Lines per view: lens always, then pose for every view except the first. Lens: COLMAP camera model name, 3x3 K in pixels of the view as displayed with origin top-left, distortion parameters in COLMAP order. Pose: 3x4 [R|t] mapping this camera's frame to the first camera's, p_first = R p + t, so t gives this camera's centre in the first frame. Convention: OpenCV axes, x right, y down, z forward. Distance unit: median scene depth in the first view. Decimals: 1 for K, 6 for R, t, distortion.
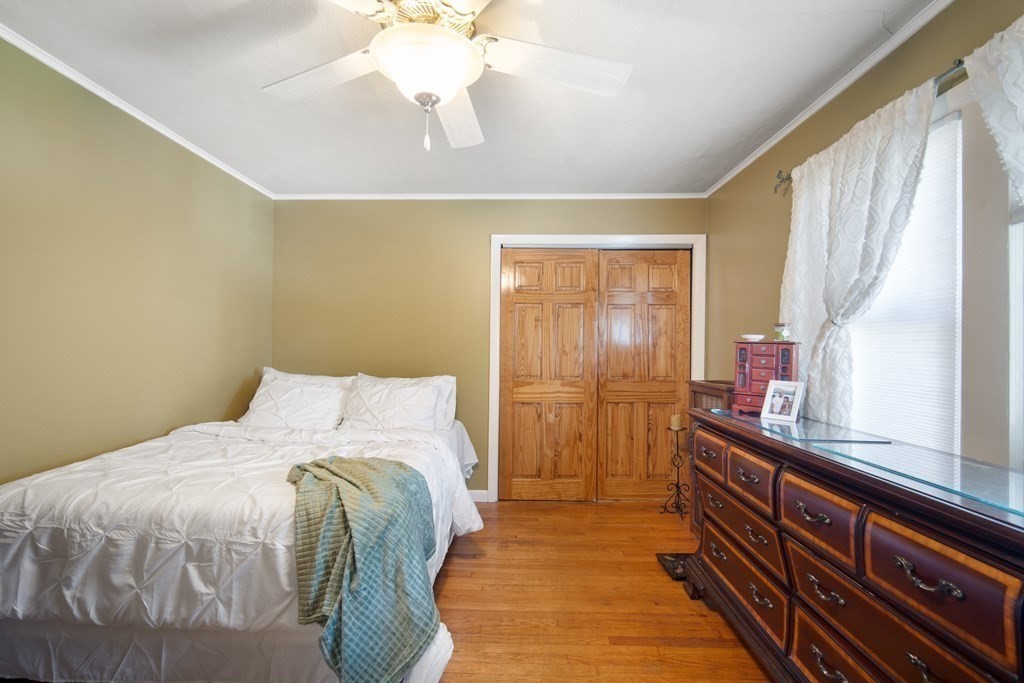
lens RADIAL K [[451.3, 0, 512.0], [0, 451.3, 334.2], [0, 0, 1]] dist [-0.000083, 0.000338]
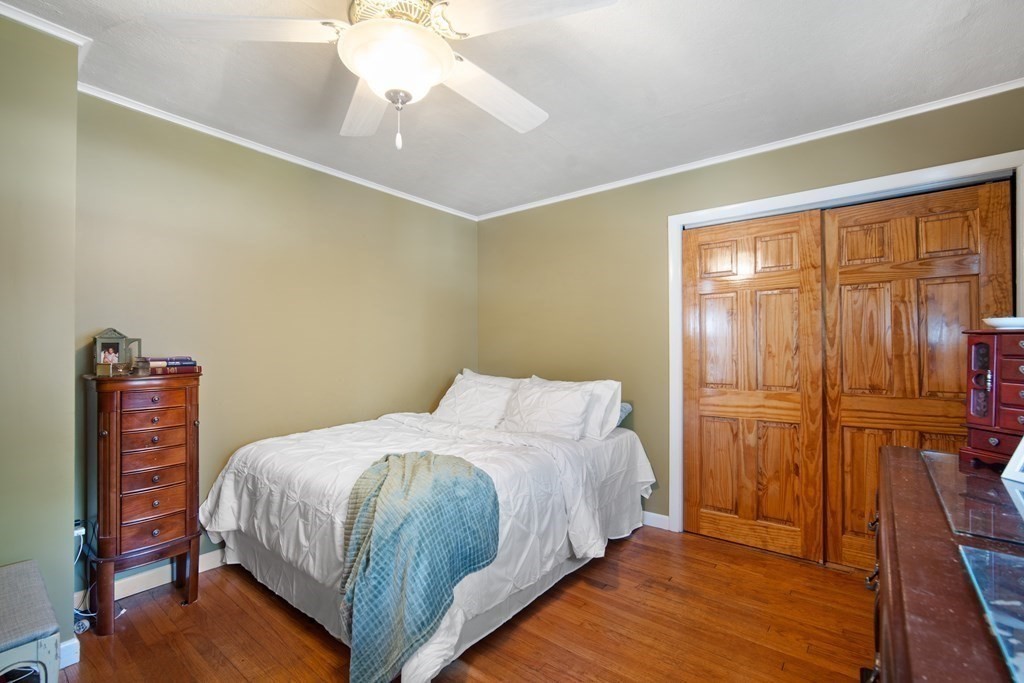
lens RADIAL K [[454.5, 0, 514.2], [0, 454.5, 337.5], [0, 0, 1]] dist [-0.002268, 0.001152]
pose [[0.800243, -0.027705, -0.599035, 0.235934], [0.027165, 0.999582, -0.009940, 0.008500], [0.599060, -0.008319, 0.800661, 0.140605]]
